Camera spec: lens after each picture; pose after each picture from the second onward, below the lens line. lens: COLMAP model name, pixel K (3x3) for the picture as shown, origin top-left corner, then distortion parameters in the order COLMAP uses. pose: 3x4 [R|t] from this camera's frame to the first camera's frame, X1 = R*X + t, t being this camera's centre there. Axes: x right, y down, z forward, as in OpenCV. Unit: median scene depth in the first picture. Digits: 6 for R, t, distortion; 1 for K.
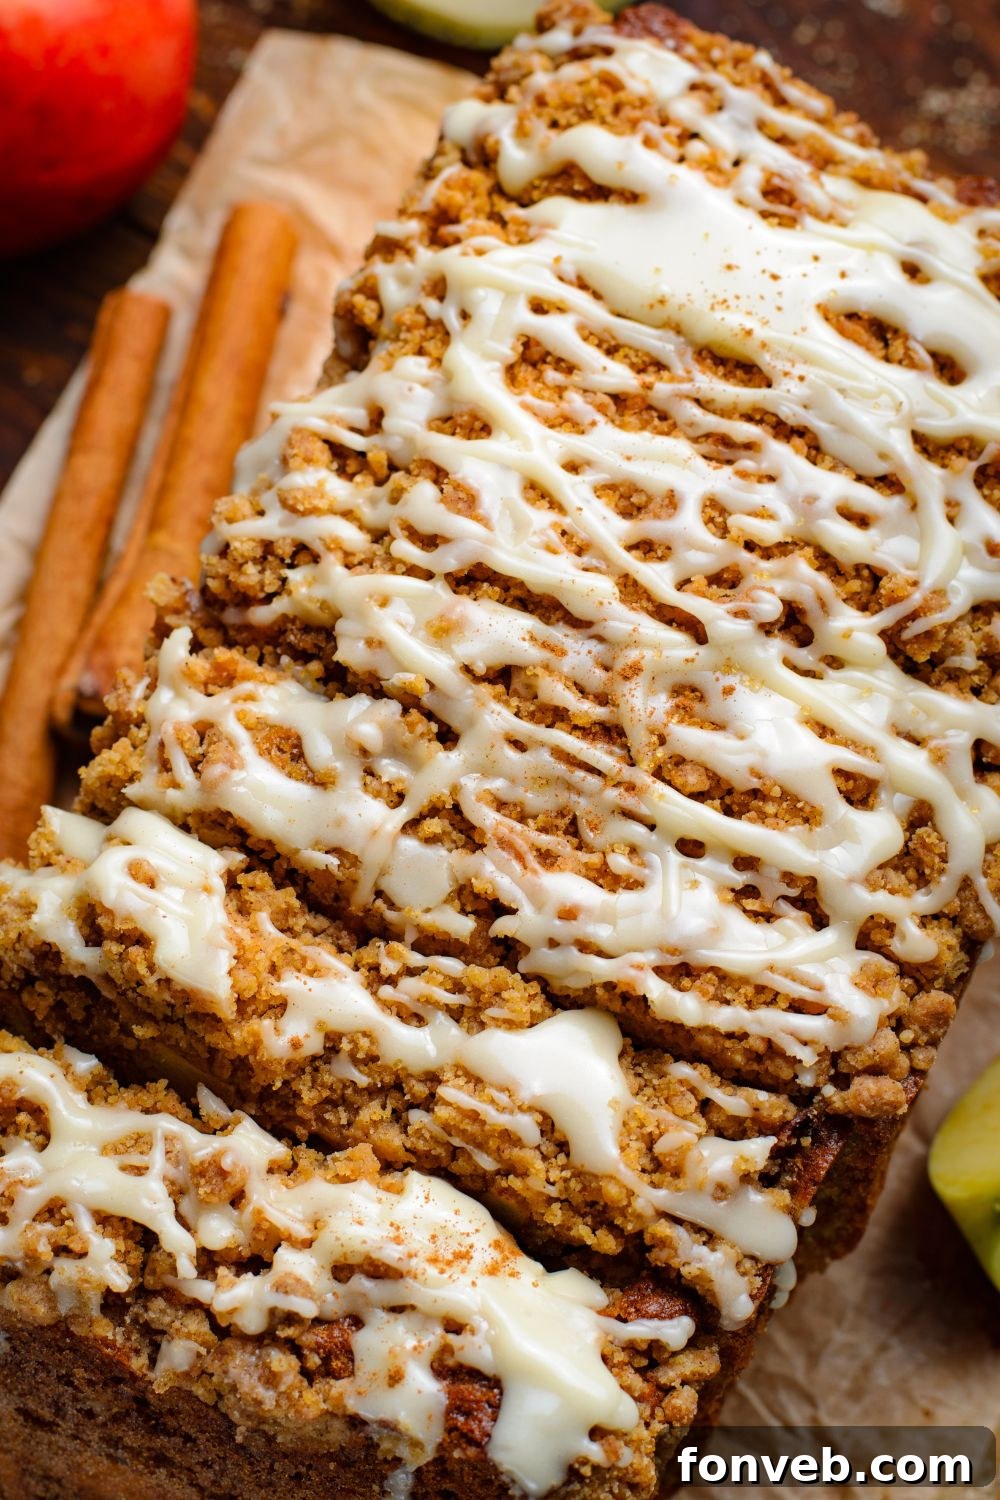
lens RADIAL K [[3612.1, 0, 500.0], [0, 3612.1, 750.0], [0, 0, 1]] dist [-0.137117, 0.008885]
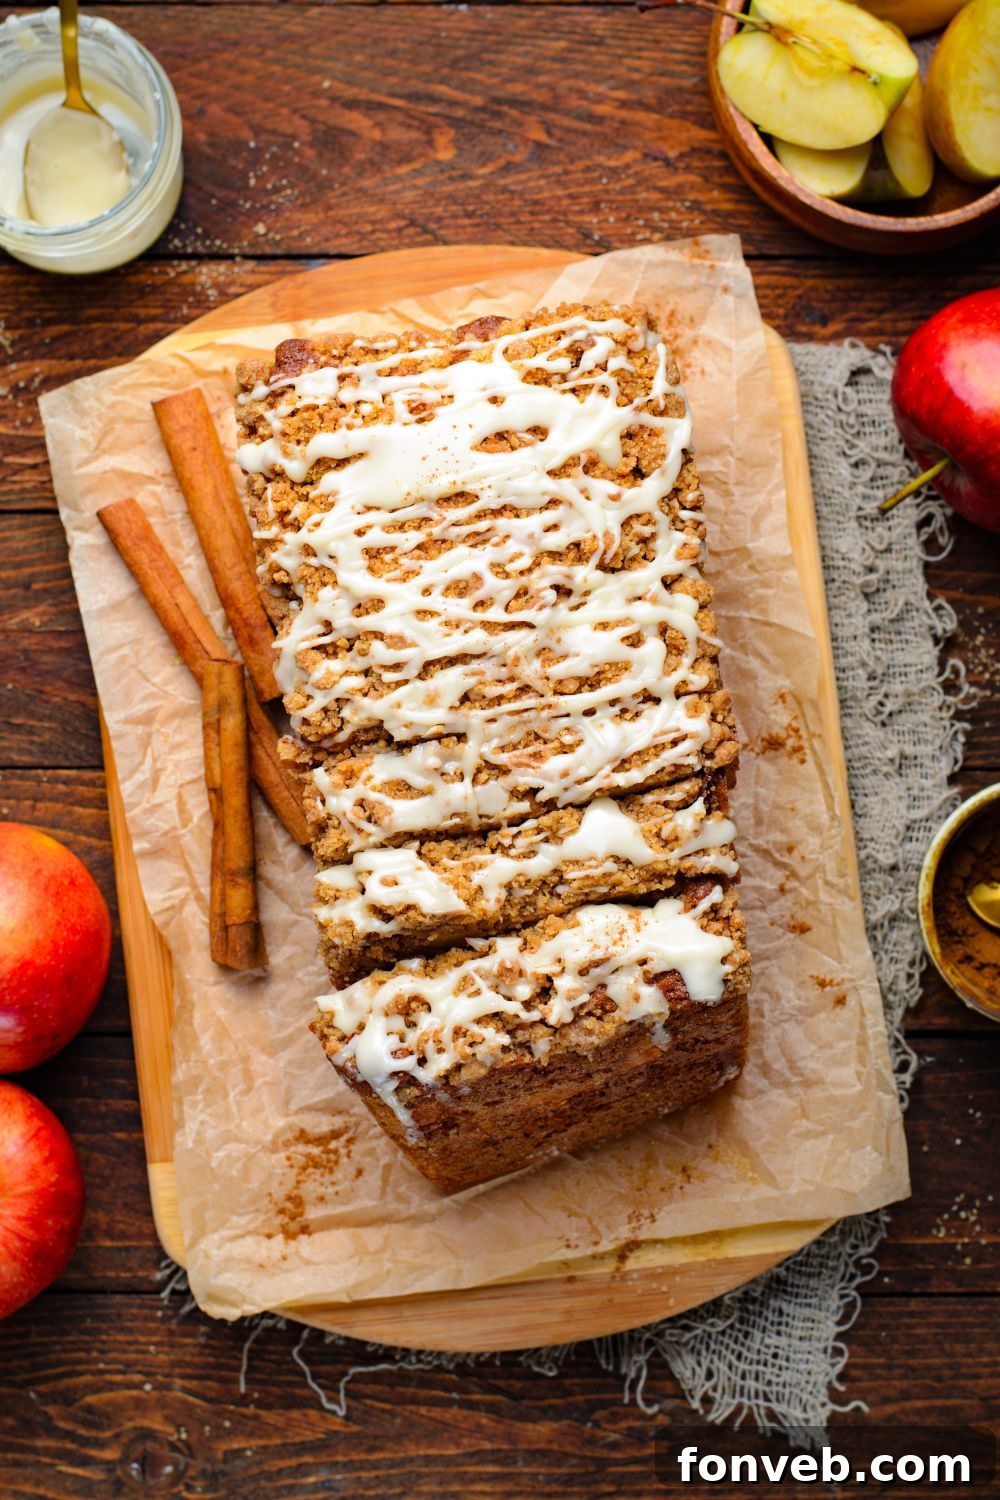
lens RADIAL K [[3612.1, 0, 500.0], [0, 3612.1, 750.0], [0, 0, 1]] dist [-0.137117, 0.008885]
pose [[0.787963, -0.612585, 0.062078, -0.131239], [0.566583, 0.760850, 0.316372, -0.646229], [-0.241037, -0.214117, 0.946602, -0.974463]]
